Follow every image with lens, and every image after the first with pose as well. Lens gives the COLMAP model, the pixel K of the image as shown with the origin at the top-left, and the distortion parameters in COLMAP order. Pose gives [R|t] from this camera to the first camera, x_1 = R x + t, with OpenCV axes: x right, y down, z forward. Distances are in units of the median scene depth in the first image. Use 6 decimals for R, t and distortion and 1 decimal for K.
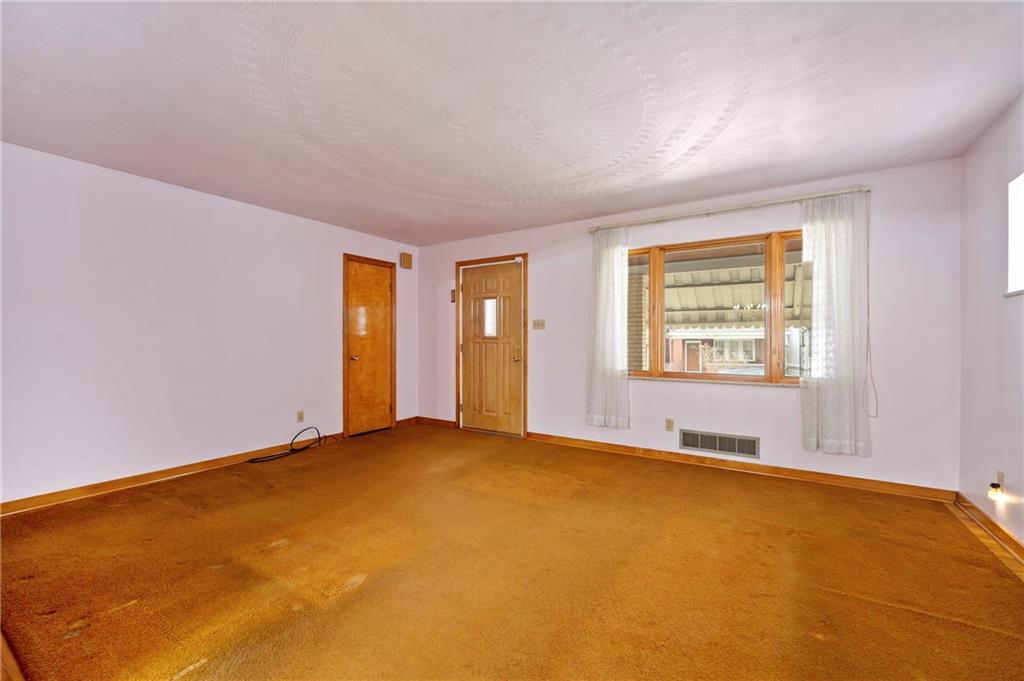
lens RADIAL K [[435.2, 0, 511.4], [0, 435.2, 337.5], [0, 0, 1]] dist [0.000871, 0.000054]
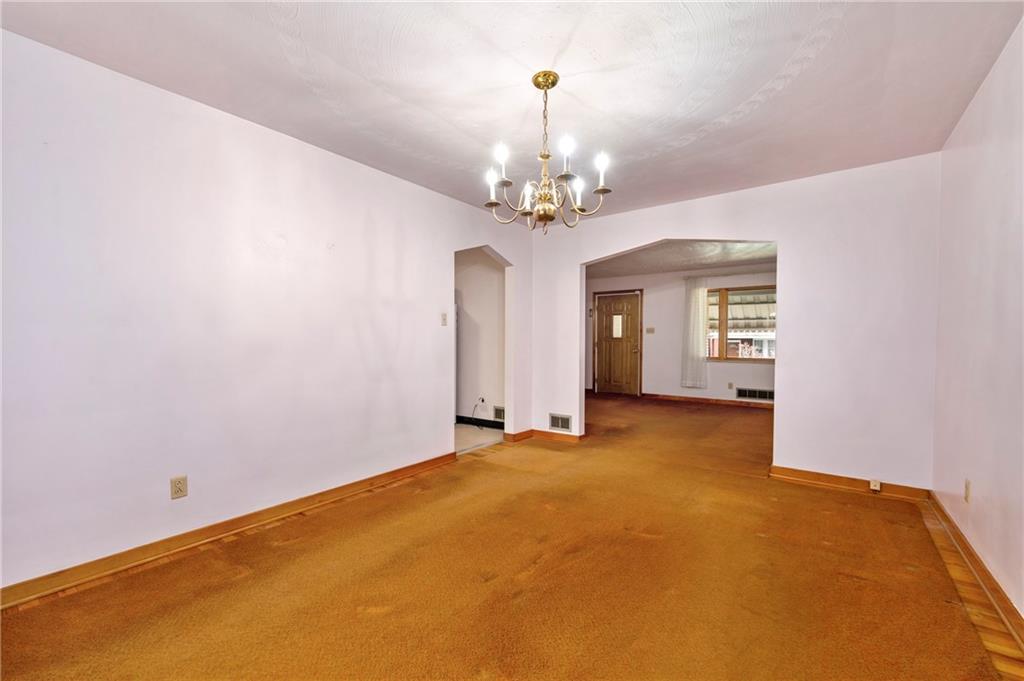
lens RADIAL K [[435.2, 0, 509.3], [0, 435.2, 346.8], [0, 0, 1]] dist [0.000871, 0.000054]
pose [[0.997318, 0.002459, -0.073149, -0.342181], [-0.000736, 0.999722, 0.023580, -0.005802], [0.073187, -0.023463, 0.997042, -0.708283]]
